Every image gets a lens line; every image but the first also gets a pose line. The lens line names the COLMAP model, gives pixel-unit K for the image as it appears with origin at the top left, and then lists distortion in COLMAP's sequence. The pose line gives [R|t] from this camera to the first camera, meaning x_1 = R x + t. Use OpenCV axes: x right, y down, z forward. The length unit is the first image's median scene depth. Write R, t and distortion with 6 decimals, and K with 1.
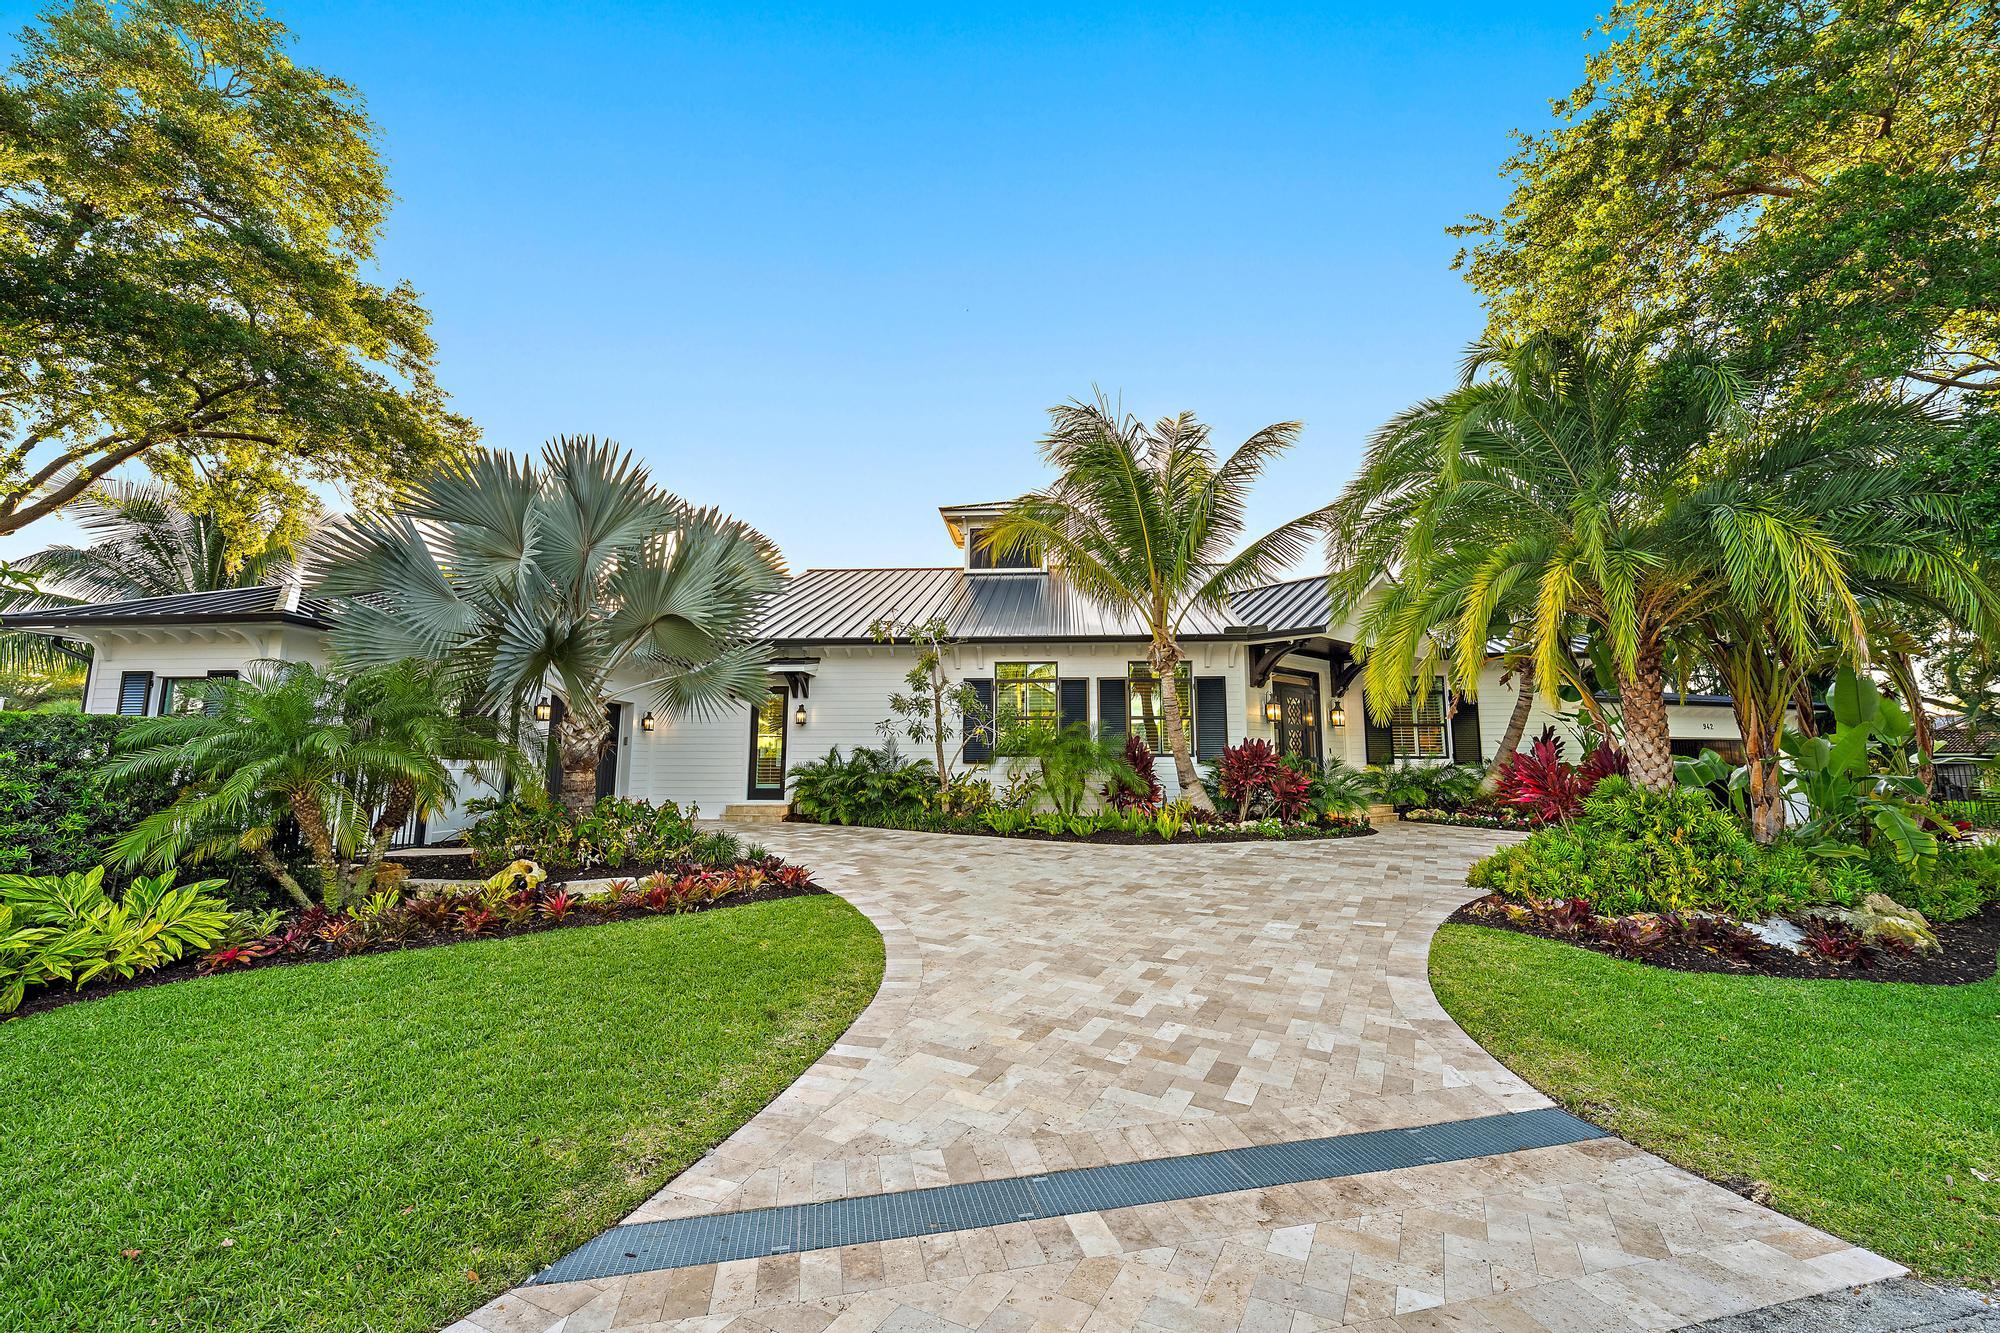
lens RADIAL K [[815.5, 0, 1006.1], [0, 815.5, 672.8], [0, 0, 1]] dist [-0.001257, 0.000100]
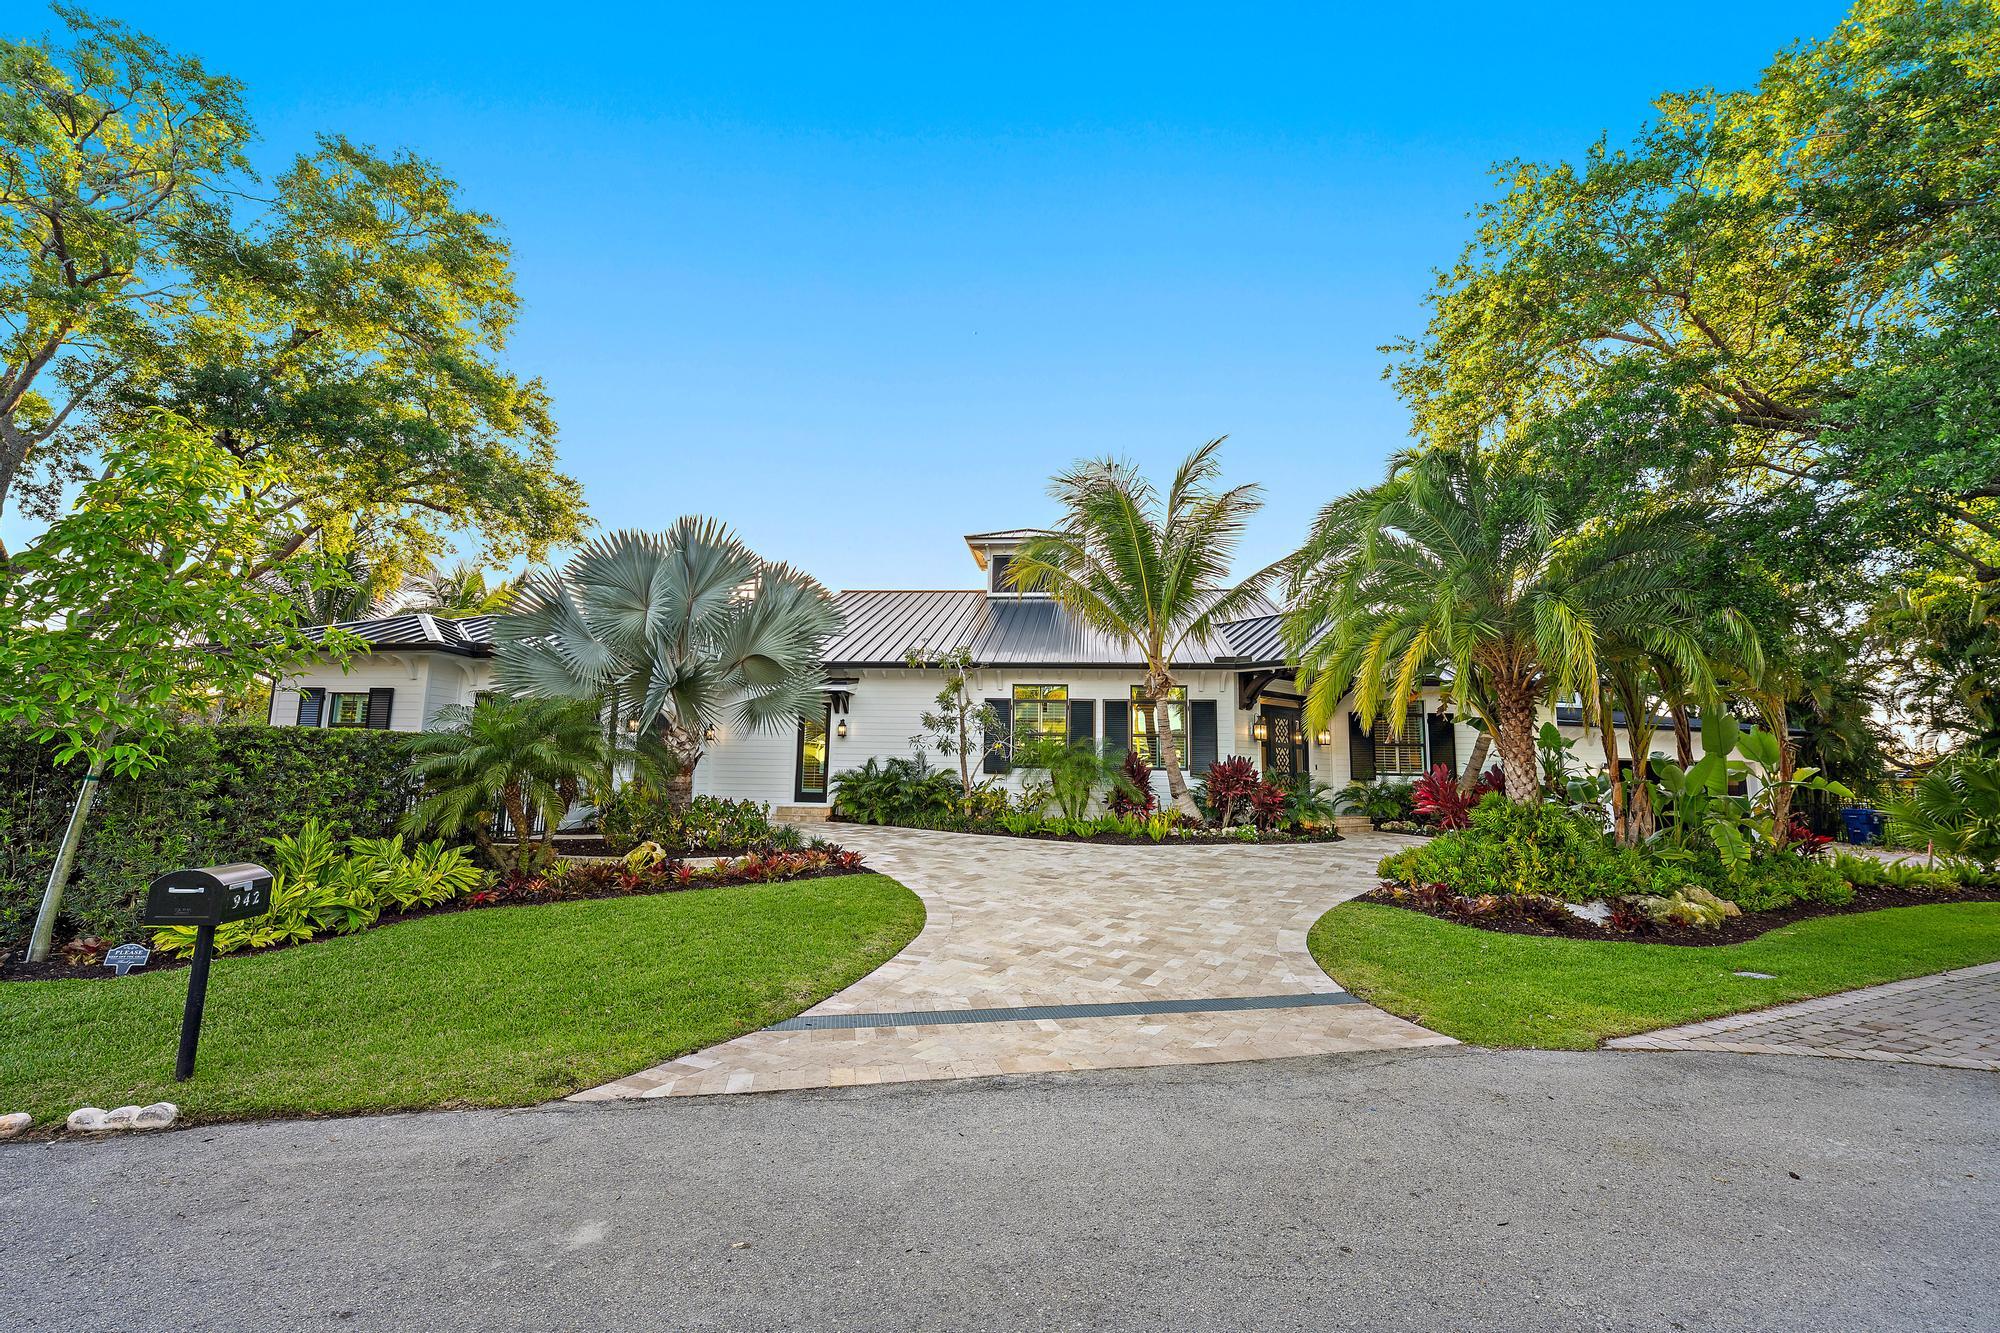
lens RADIAL K [[851.9, 0, 989.5], [0, 851.9, 670.1], [0, 0, 1]] dist [0.002291, 0.000111]
pose [[0.998788, 0.010341, -0.048118, 0.014350], [-0.010802, 0.999898, -0.009344, -0.028065], [0.048017, 0.009852, 0.998798, -0.242257]]
